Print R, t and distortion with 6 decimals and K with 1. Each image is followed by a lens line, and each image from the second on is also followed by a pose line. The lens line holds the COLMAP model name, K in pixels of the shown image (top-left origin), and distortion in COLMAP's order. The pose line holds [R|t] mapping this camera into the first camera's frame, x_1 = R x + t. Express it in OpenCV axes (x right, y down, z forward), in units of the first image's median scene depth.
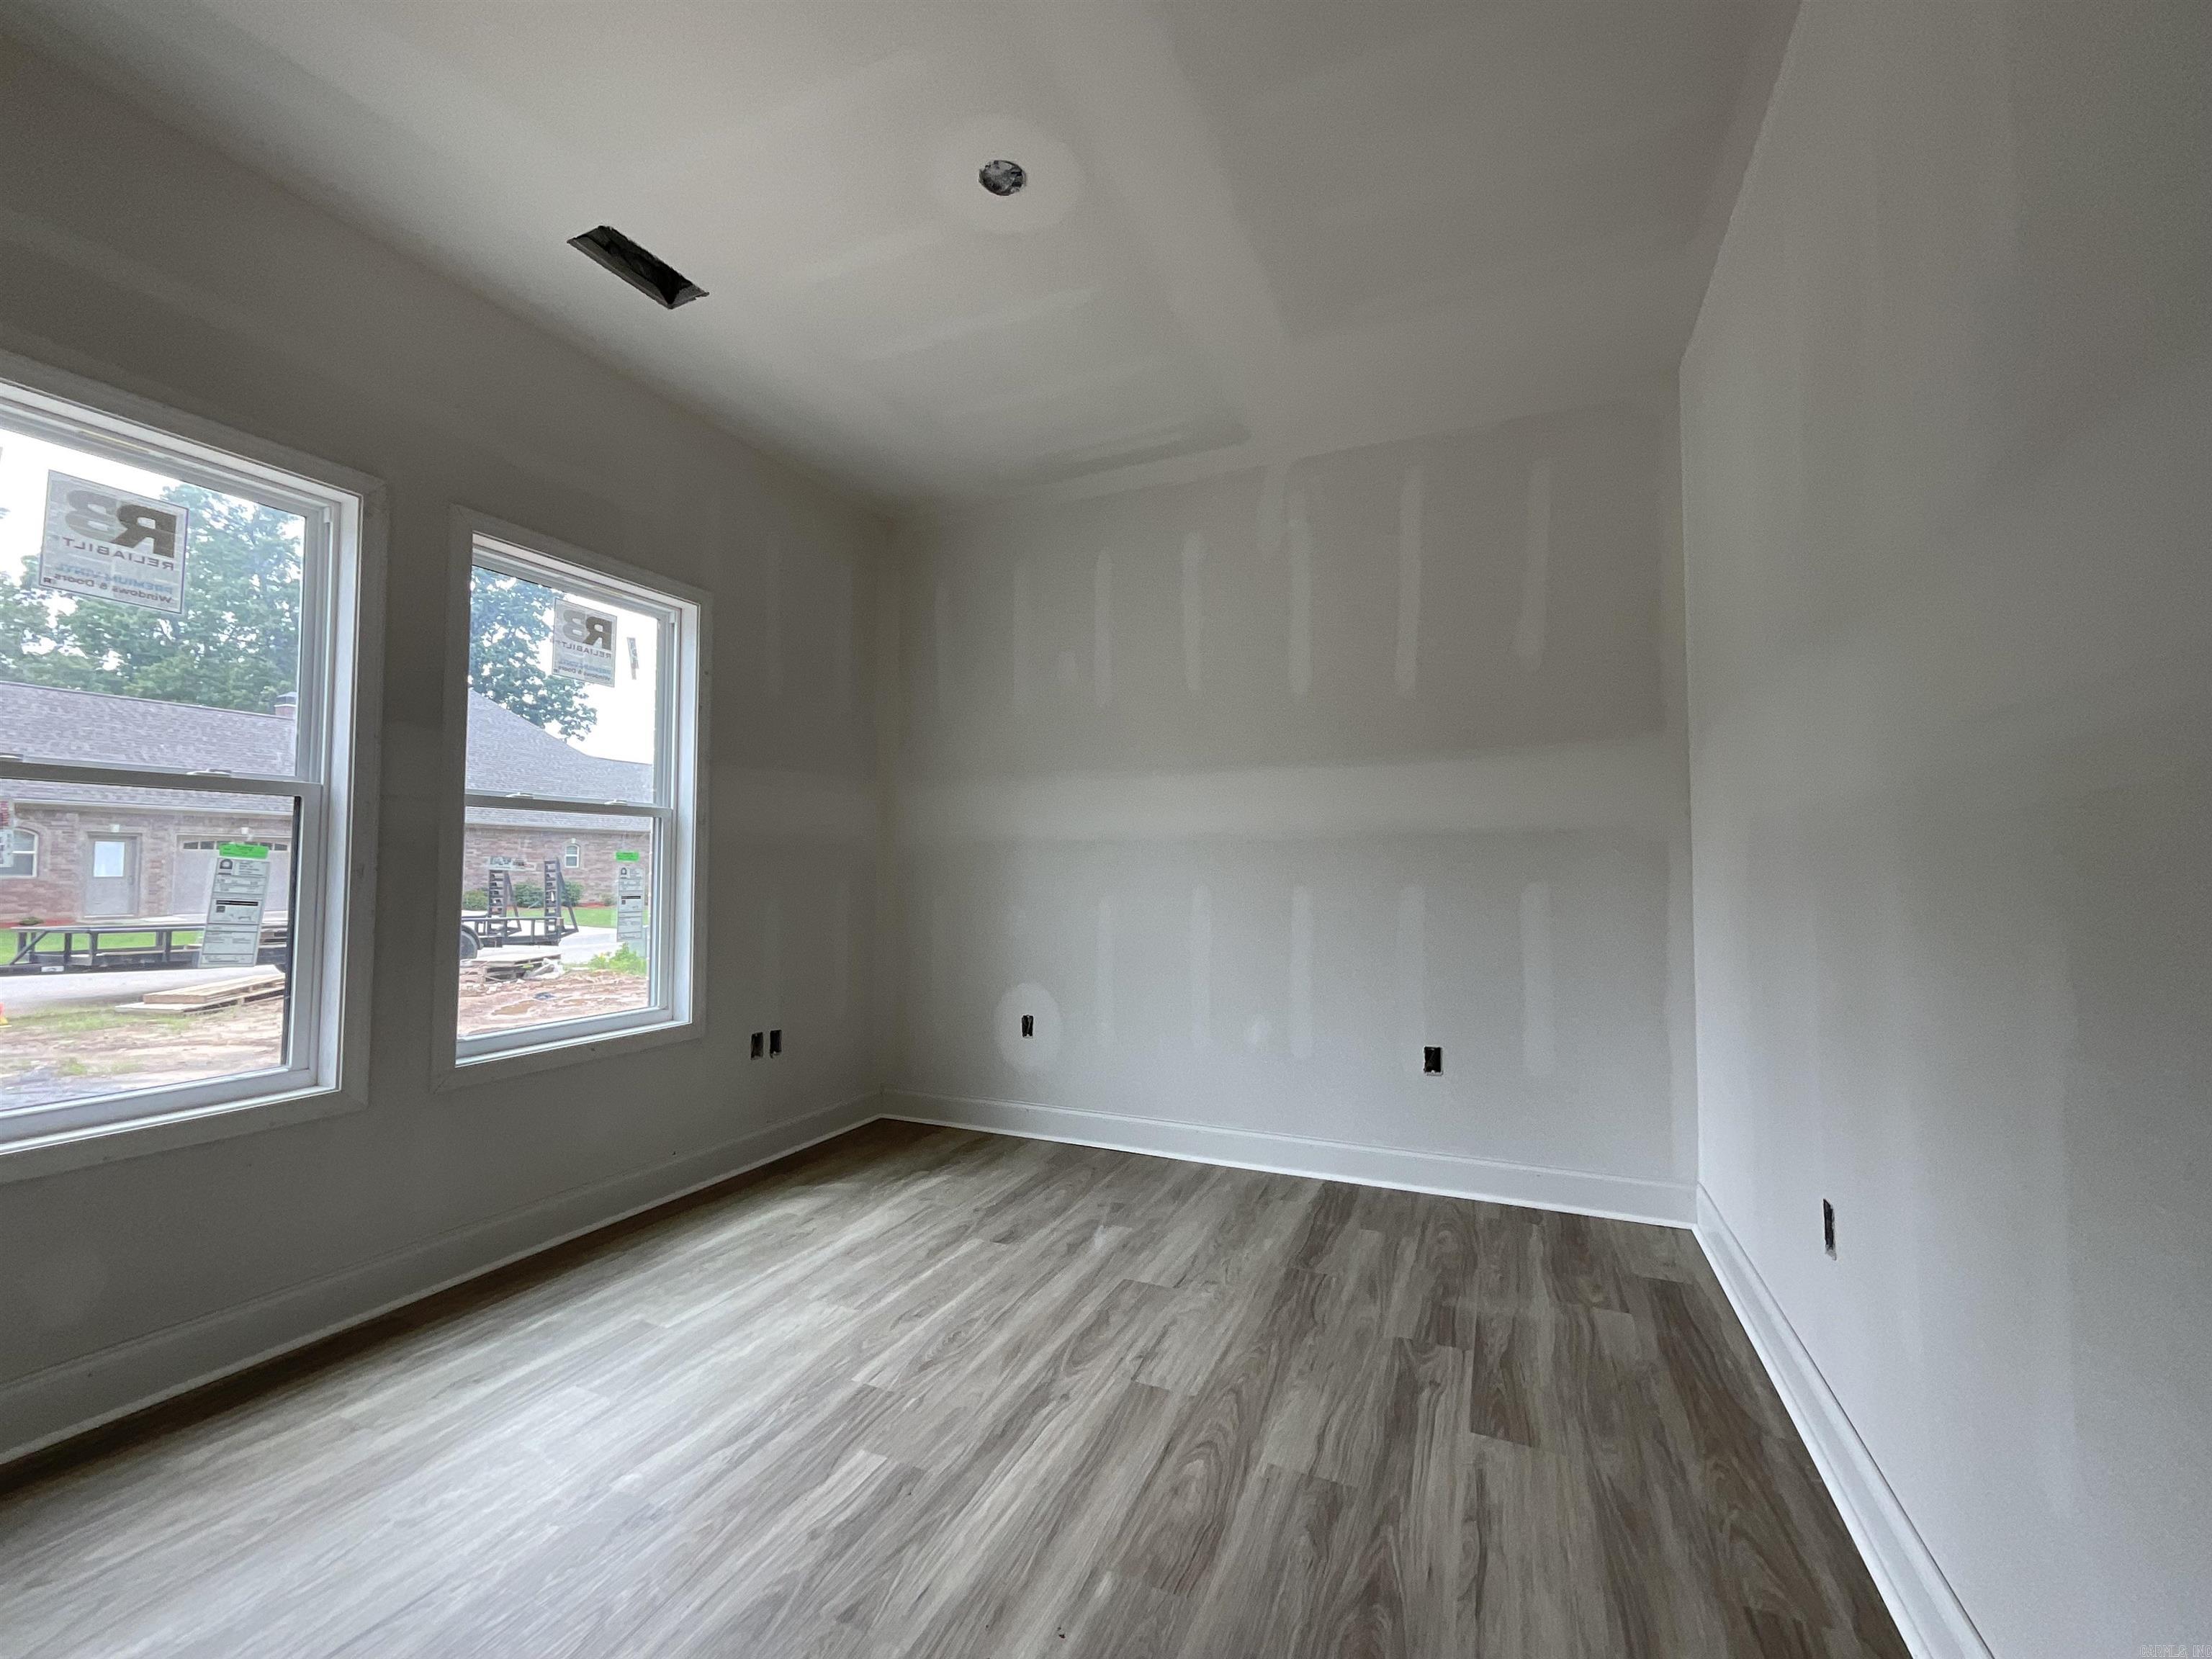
lens RADIAL K [[901.7, 0, 1106.0], [0, 901.7, 829.5], [0, 0, 1]] dist [0.000624, 0.000228]
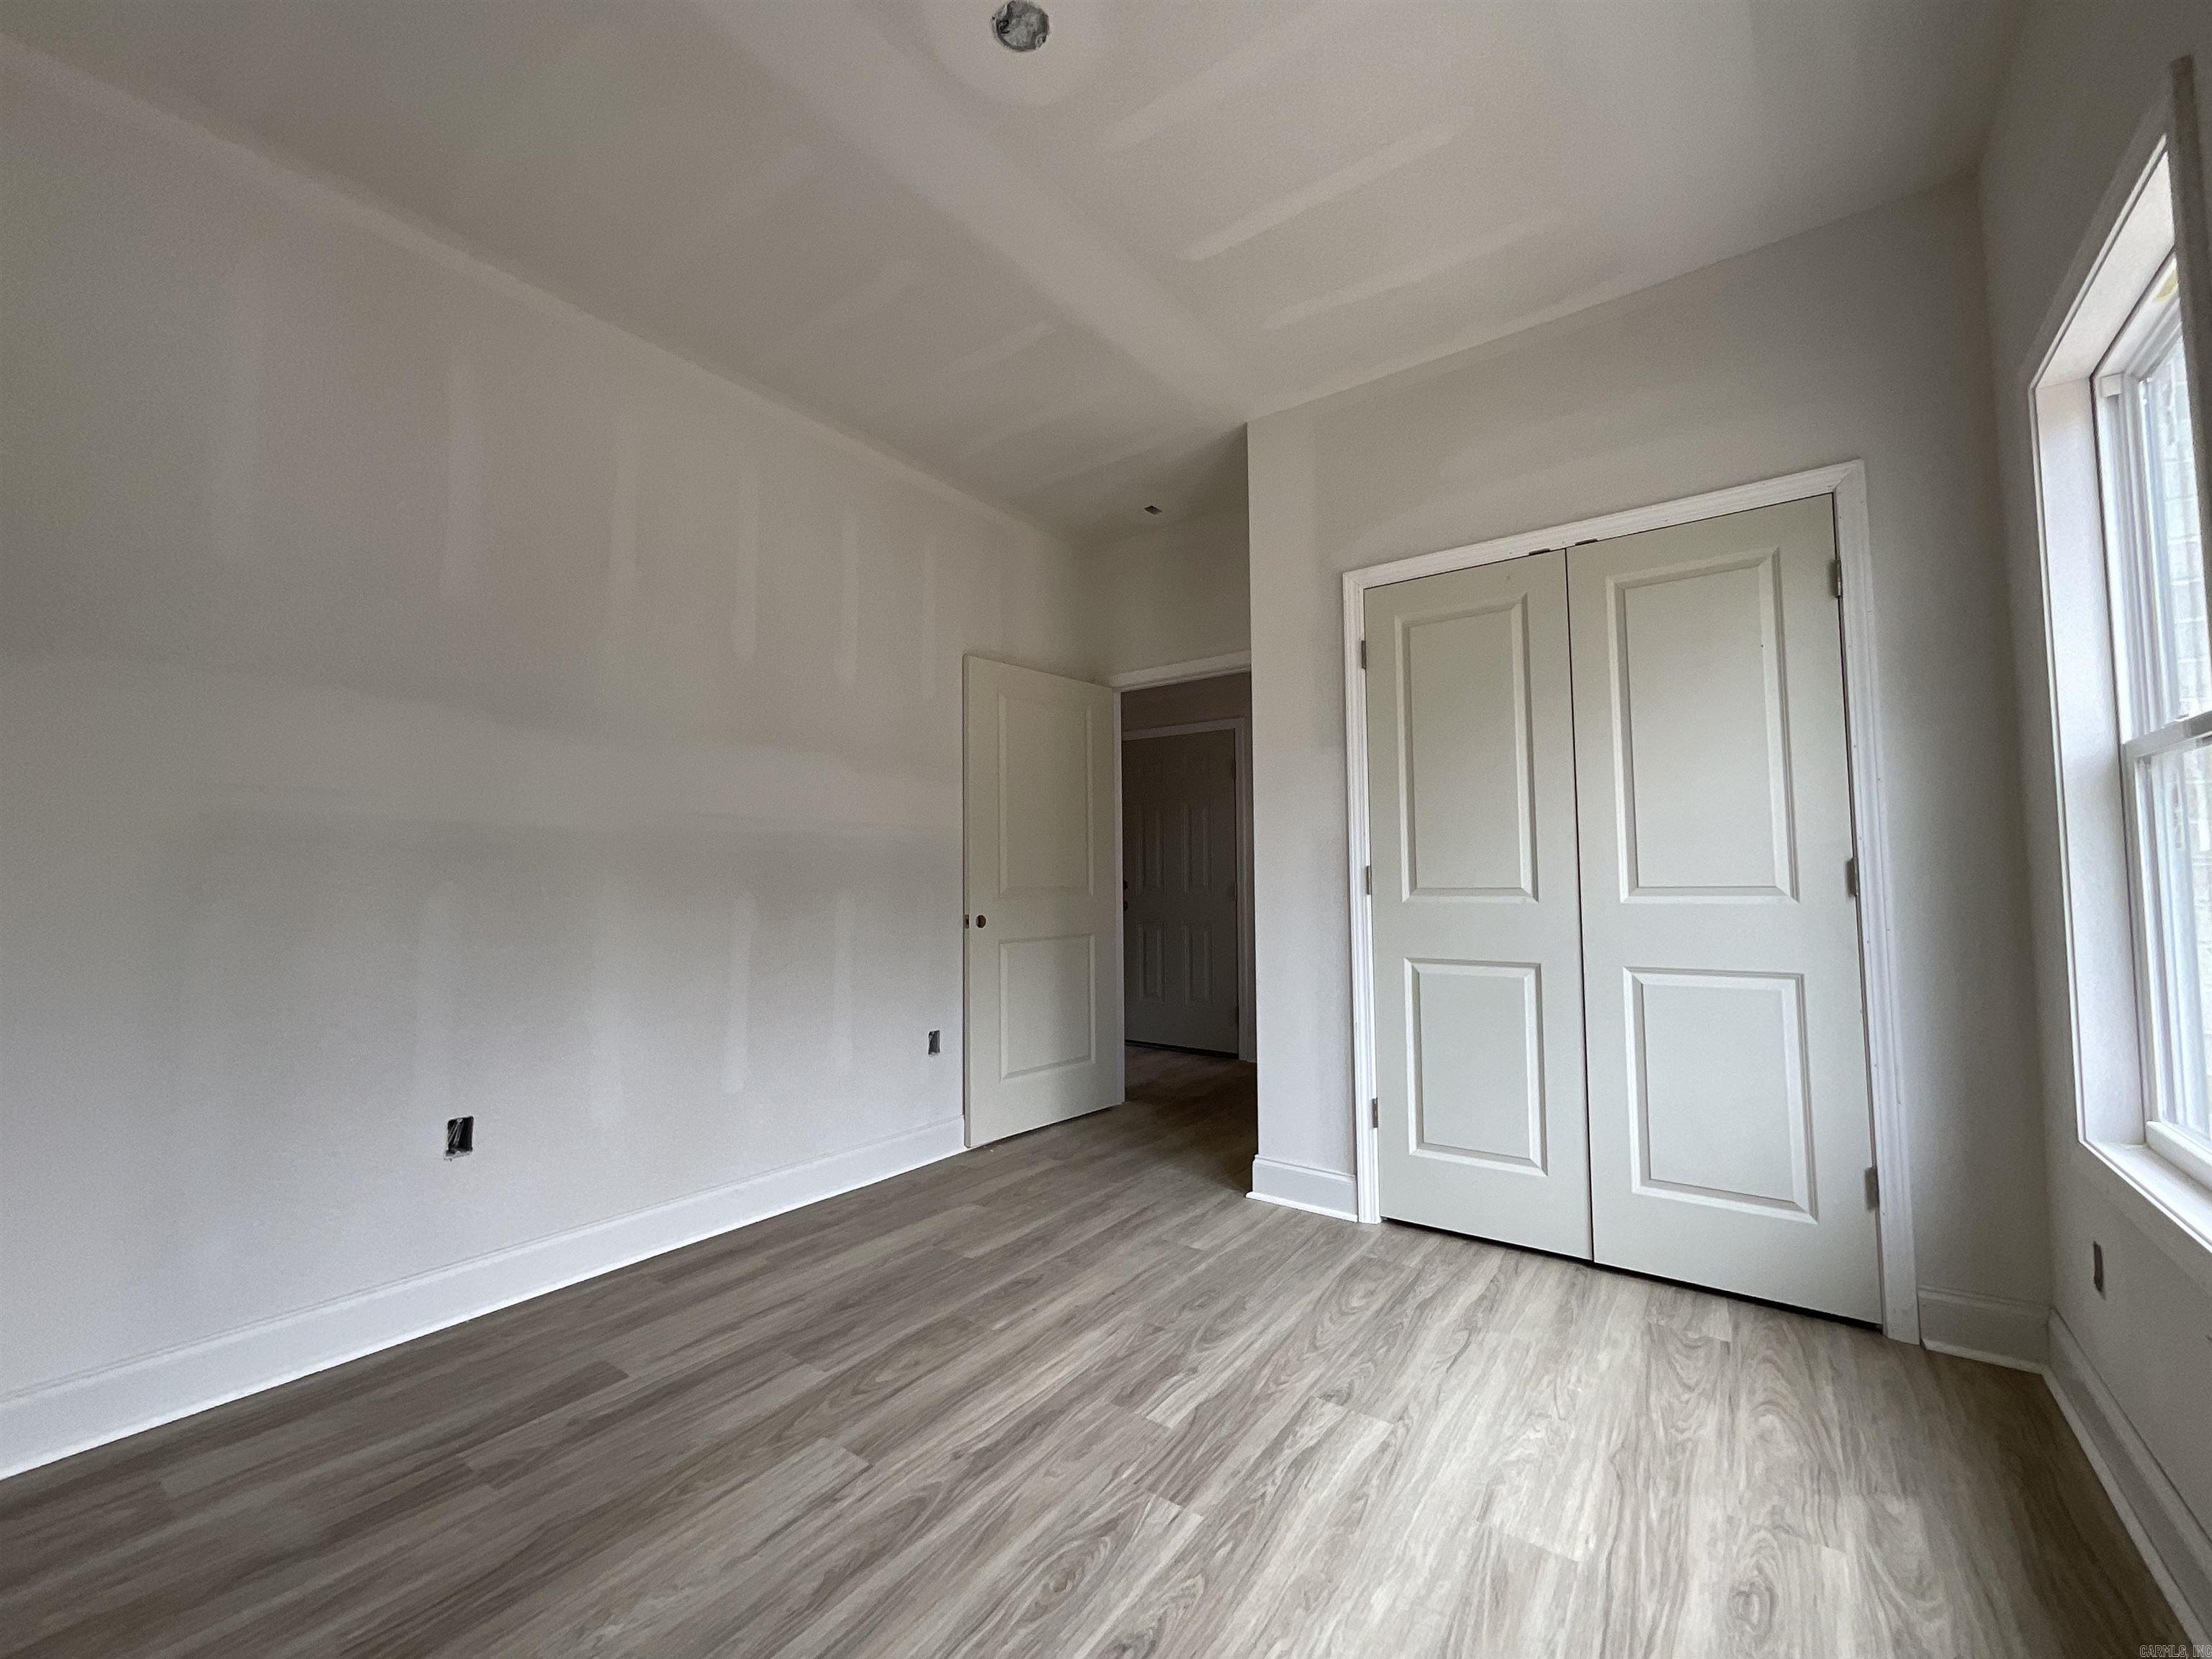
lens RADIAL K [[901.7, 0, 1106.0], [0, 901.7, 829.5], [0, 0, 1]] dist [0.000624, 0.000228]
pose [[-0.978422, 0.017513, 0.205872, -0.403105], [-0.003370, 0.994916, -0.100651, 0.106946], [-0.206588, -0.099173, -0.973389, 1.993374]]
